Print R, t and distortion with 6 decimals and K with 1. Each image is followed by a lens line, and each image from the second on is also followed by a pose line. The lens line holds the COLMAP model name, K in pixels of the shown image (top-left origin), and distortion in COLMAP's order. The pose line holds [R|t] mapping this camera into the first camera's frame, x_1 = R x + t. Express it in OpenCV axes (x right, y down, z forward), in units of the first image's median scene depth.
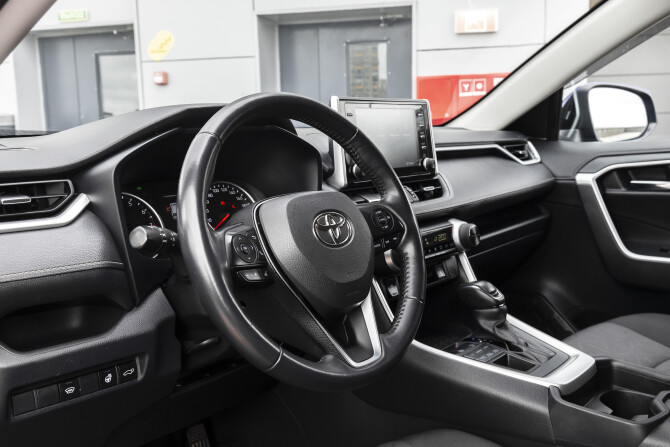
lens RADIAL K [[739.7, 0, 335.0], [0, 739.7, 223.5], [0, 0, 1]] dist [0.002767, 0.001722]
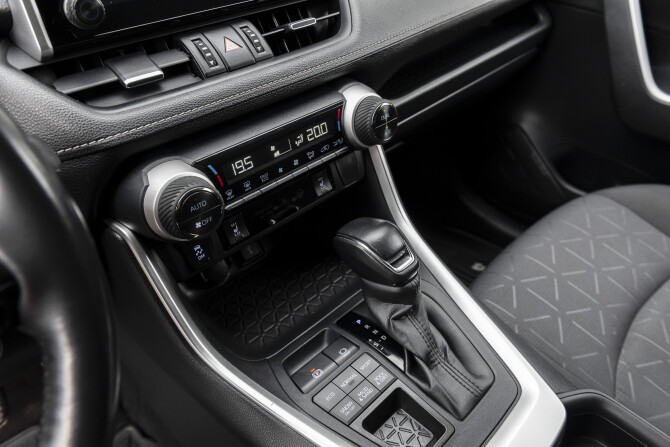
lens RADIAL K [[503.9, 0, 351.7], [0, 503.9, 221.6], [0, 0, 1]] dist [-0.000746, -0.043353]
pose [[0.996689, 0.049067, -0.064827, 0.144324], [-0.012224, 0.878734, 0.477155, -0.070678], [0.080379, -0.474783, 0.876425, 0.487155]]
